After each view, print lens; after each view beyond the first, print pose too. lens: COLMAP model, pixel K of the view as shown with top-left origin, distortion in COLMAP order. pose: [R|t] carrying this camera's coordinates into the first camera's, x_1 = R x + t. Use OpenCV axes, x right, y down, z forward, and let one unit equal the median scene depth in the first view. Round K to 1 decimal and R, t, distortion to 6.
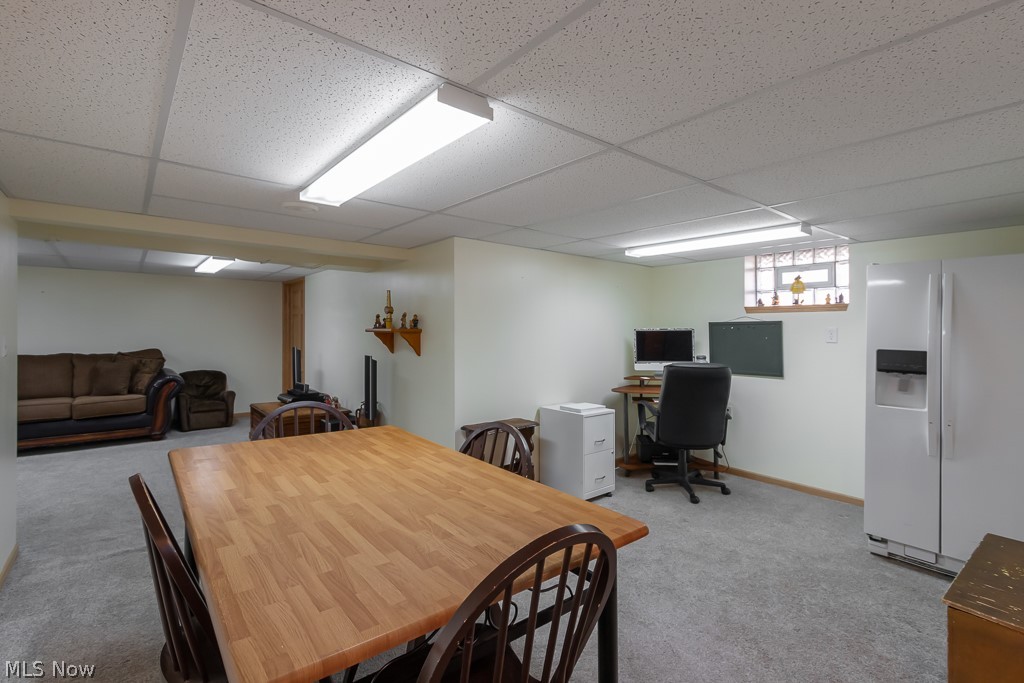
lens RADIAL K [[466.2, 0, 511.9], [0, 466.2, 336.4], [0, 0, 1]] dist [0.001963, 0.000225]
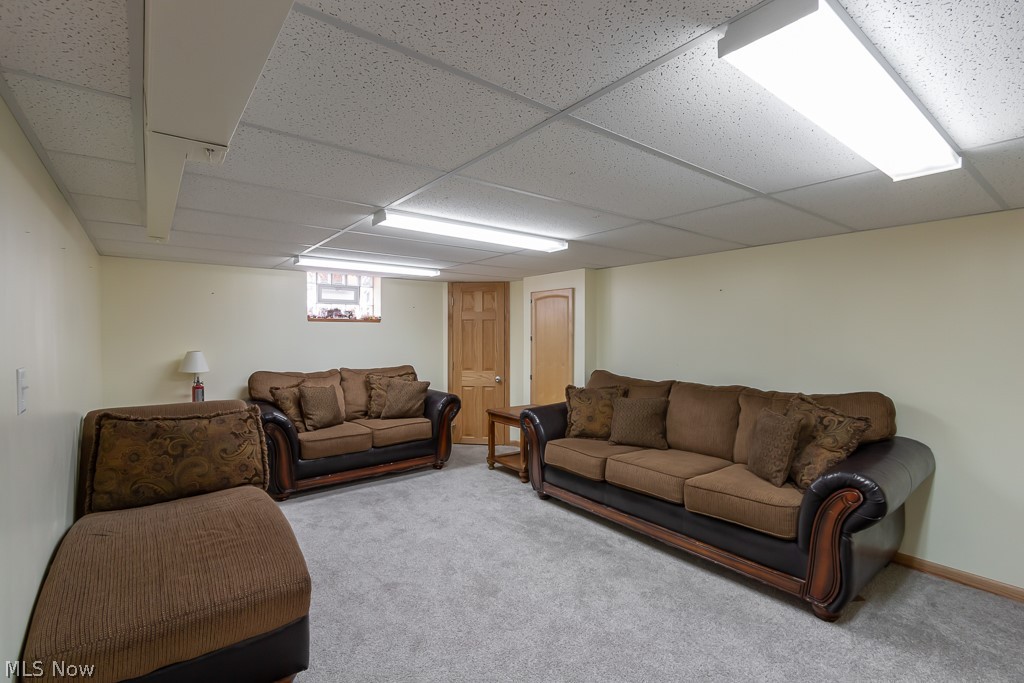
lens RADIAL K [[466.2, 0, 510.2], [0, 466.2, 337.8], [0, 0, 1]] dist [0.001963, 0.000225]
pose [[-0.019480, 0.000535, -0.999810, -0.333911], [-0.009379, 0.999956, 0.000718, -0.026445], [0.999766, 0.009391, -0.019474, 0.722315]]
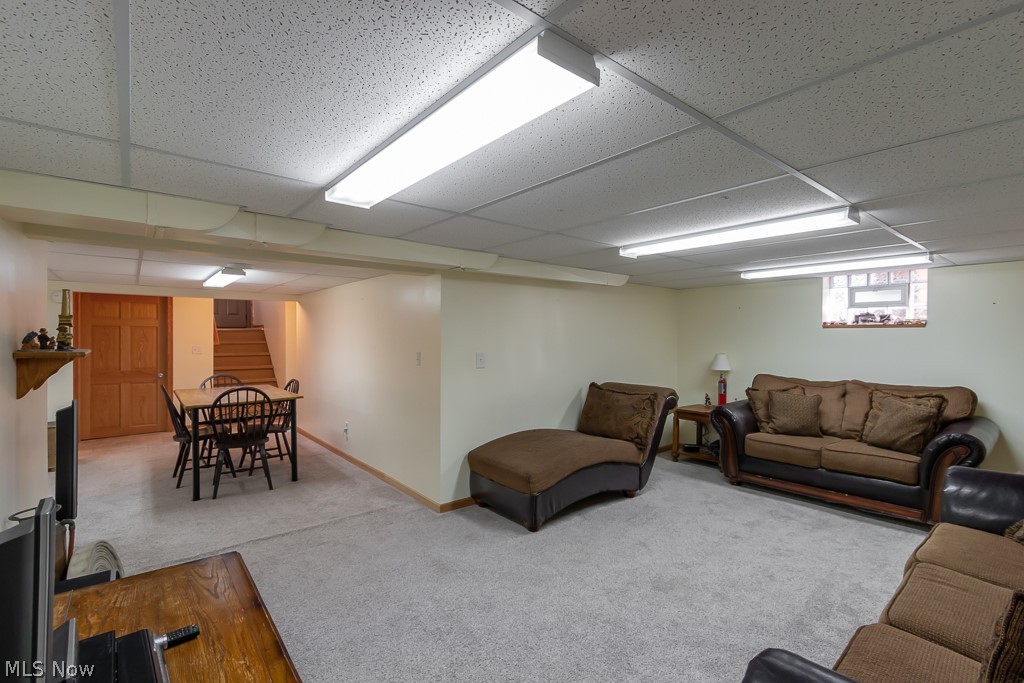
lens RADIAL K [[466.2, 0, 509.6], [0, 466.2, 338.6], [0, 0, 1]] dist [0.001963, 0.000225]
pose [[-0.999925, -0.012063, 0.002296, -0.740965], [-0.012036, 0.999859, 0.011704, -0.041875], [-0.002437, 0.011676, -0.999929, 1.339993]]
